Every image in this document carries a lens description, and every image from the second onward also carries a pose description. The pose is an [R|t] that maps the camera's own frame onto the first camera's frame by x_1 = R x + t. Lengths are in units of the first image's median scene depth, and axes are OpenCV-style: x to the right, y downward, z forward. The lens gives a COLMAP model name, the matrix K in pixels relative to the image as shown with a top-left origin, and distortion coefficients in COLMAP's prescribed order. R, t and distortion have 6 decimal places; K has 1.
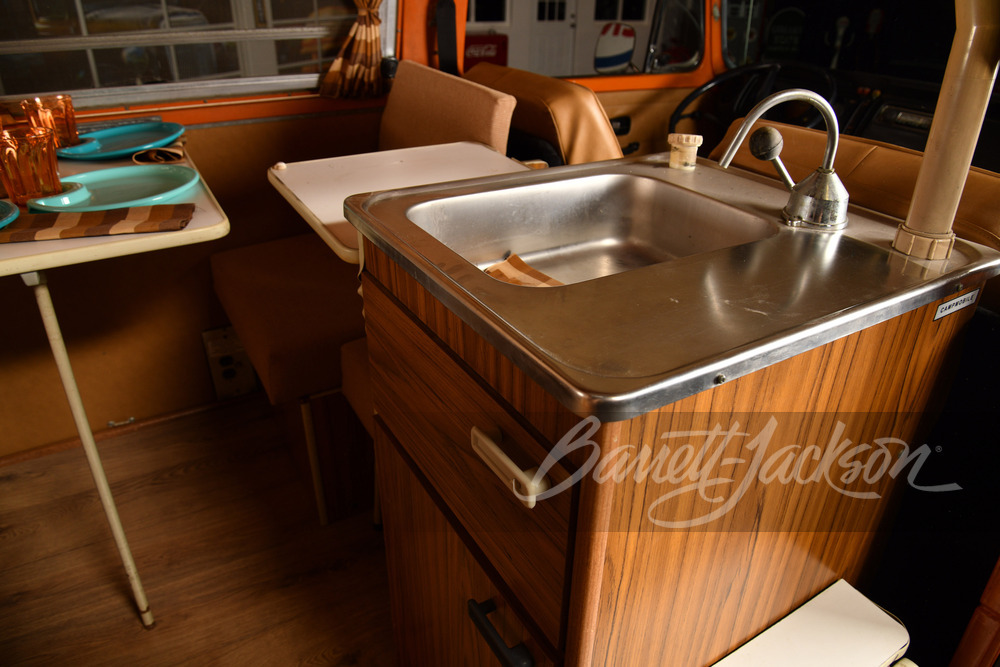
lens RADIAL K [[666.5, 0, 501.8], [0, 666.5, 338.8], [0, 0, 1]] dist [-0.090625, 0.022037]
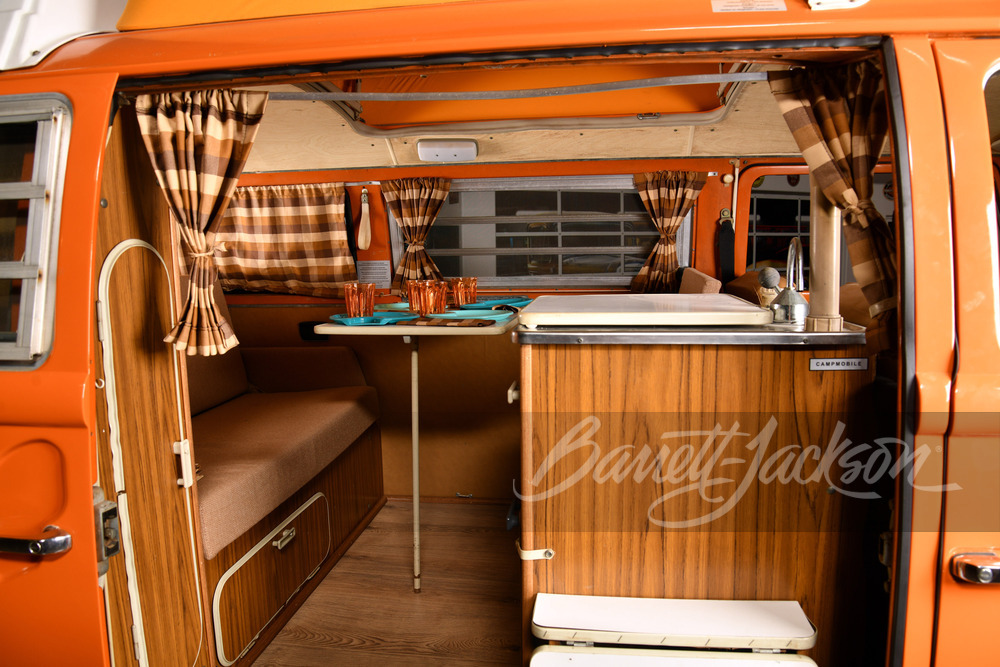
lens RADIAL K [[677.1, 0, 503.9], [0, 677.1, 337.8], [0, 0, 1]] dist [-0.086916, 0.033696]
pose [[0.787726, 0.050010, -0.613992, 0.434942], [-0.270225, 0.923739, -0.271449, 0.210664], [0.553593, 0.379743, 0.741168, -0.225994]]
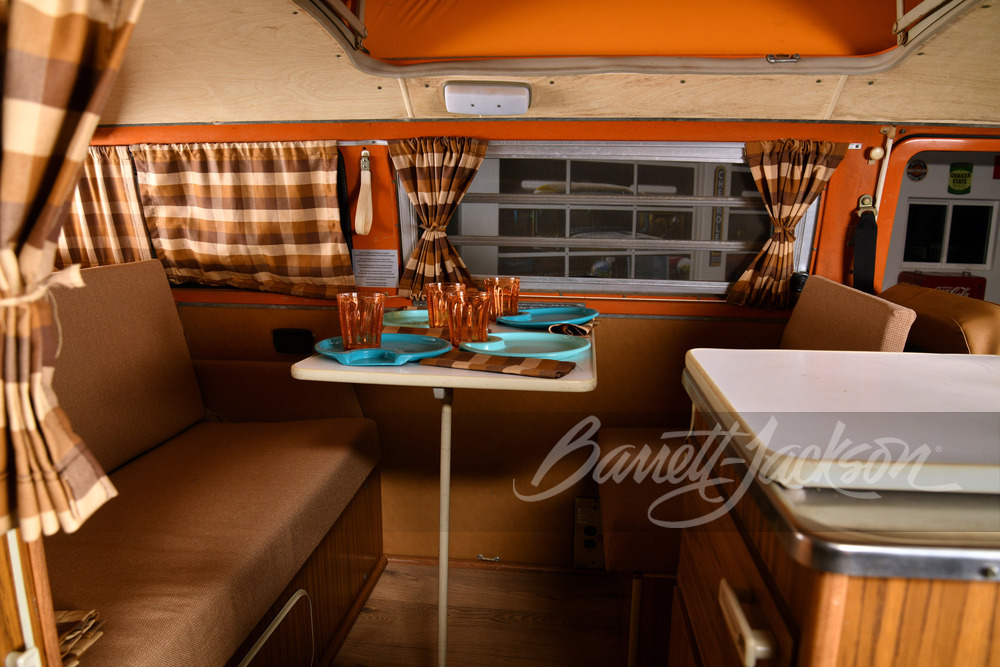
lens RADIAL K [[677.1, 0, 503.9], [0, 677.1, 337.8], [0, 0, 1]] dist [-0.086916, 0.033696]
pose [[0.801571, 0.097146, -0.589955, 0.084515], [-0.285441, 0.929183, -0.234823, 0.044334], [0.525364, 0.356625, 0.772536, -0.013853]]
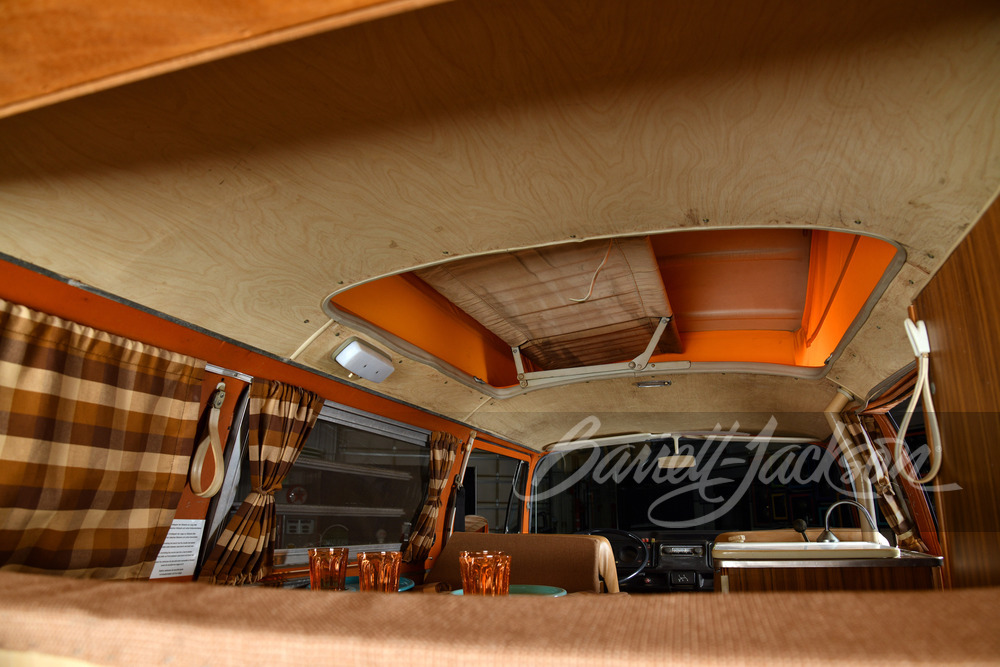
lens RADIAL K [[677.1, 0, 503.9], [0, 677.1, 337.8], [0, 0, 1]] dist [-0.086916, 0.033696]
pose [[0.750277, 0.155052, 0.642684, -1.061917], [0.330441, 0.754026, -0.567675, 0.103382], [-0.572620, 0.638282, 0.514492, -0.047574]]
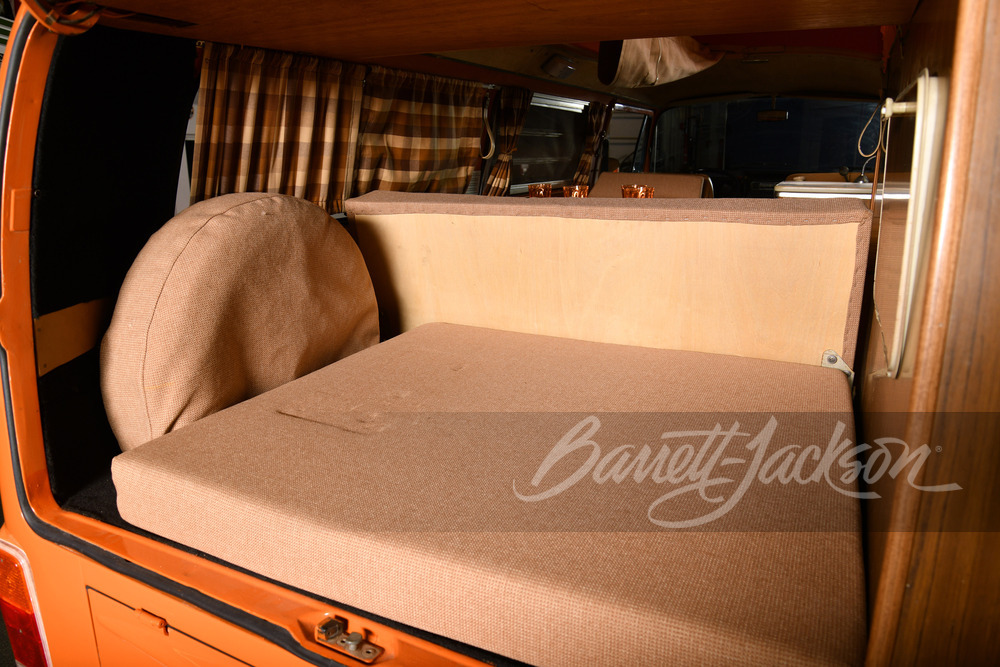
lens RADIAL K [[677.1, 0, 503.9], [0, 677.1, 337.8], [0, 0, 1]] dist [-0.086916, 0.033696]
pose [[0.839548, -0.172139, 0.515293, -1.587864], [0.285976, 0.946463, -0.149754, 0.285799], [-0.461927, 0.273087, 0.843829, -0.475720]]
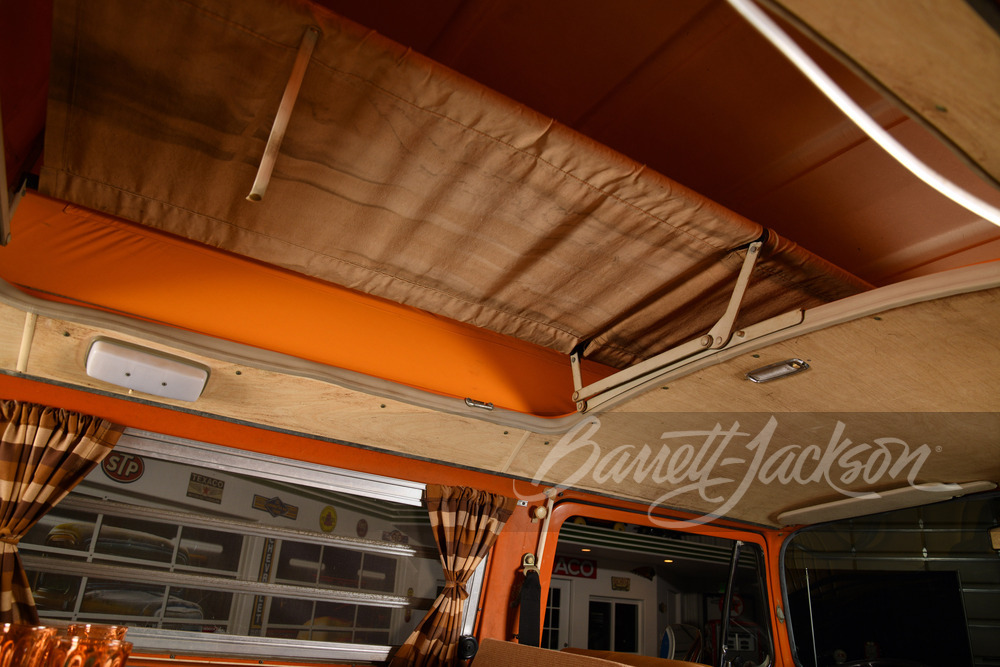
lens RADIAL K [[677.1, 0, 503.9], [0, 677.1, 337.8], [0, 0, 1]] dist [-0.086916, 0.033696]
pose [[0.998020, 0.062063, 0.010183, -0.164889], [-0.030760, 0.622906, -0.781692, 0.039787], [-0.054857, 0.779831, 0.623582, 0.093647]]
